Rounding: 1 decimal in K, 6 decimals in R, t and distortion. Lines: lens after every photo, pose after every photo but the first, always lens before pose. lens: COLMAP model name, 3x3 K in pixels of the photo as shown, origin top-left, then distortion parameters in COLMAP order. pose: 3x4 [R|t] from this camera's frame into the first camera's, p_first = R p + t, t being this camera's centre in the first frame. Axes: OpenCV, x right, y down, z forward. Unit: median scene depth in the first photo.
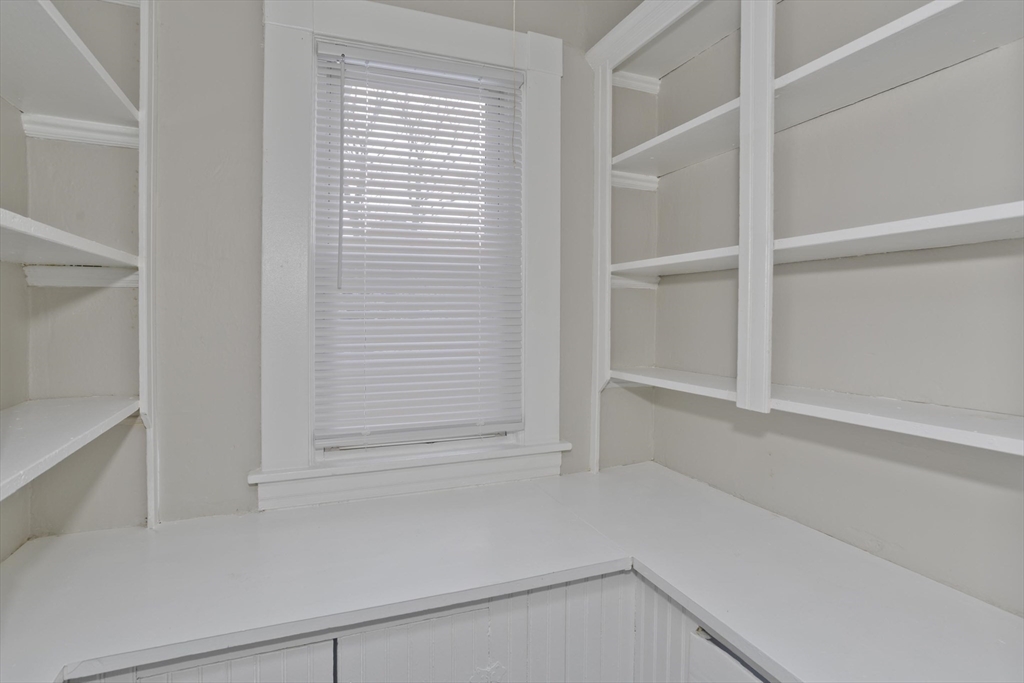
lens RADIAL K [[497.7, 0, 514.6], [0, 497.7, 332.2], [0, 0, 1]] dist [-0.055882, 0.032686]
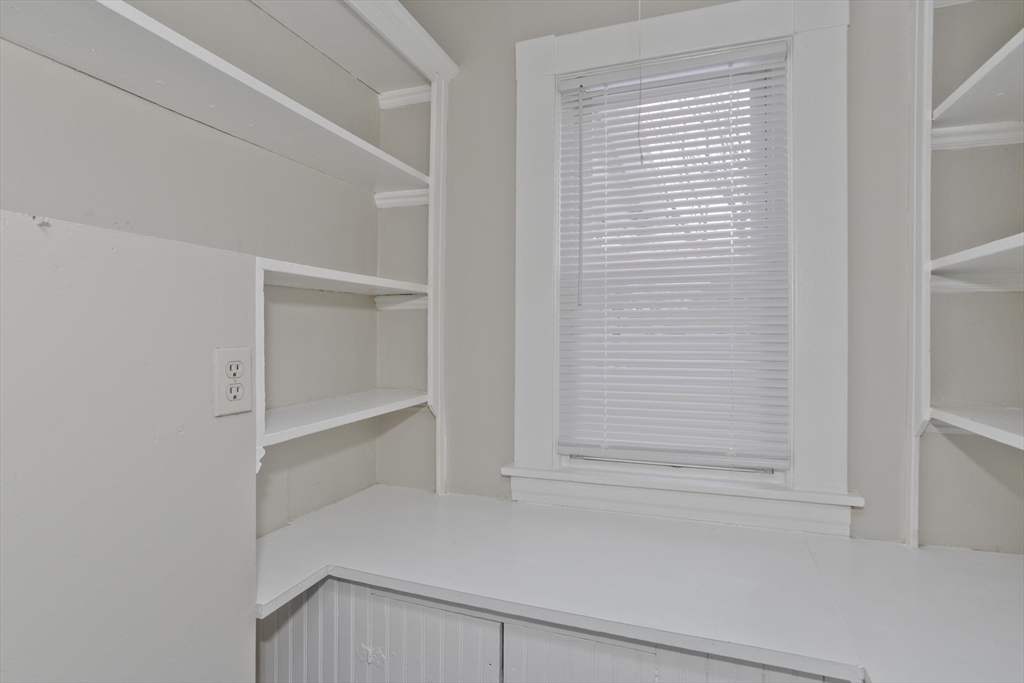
lens RADIAL K [[504.9, 0, 511.8], [0, 504.9, 336.5], [0, 0, 1]] dist [-0.061925, 0.044923]
pose [[0.771488, 0.009274, -0.636176, 0.208396], [-0.022509, 0.999666, -0.012724, -0.004112], [0.635845, 0.024136, 0.771439, 0.073344]]
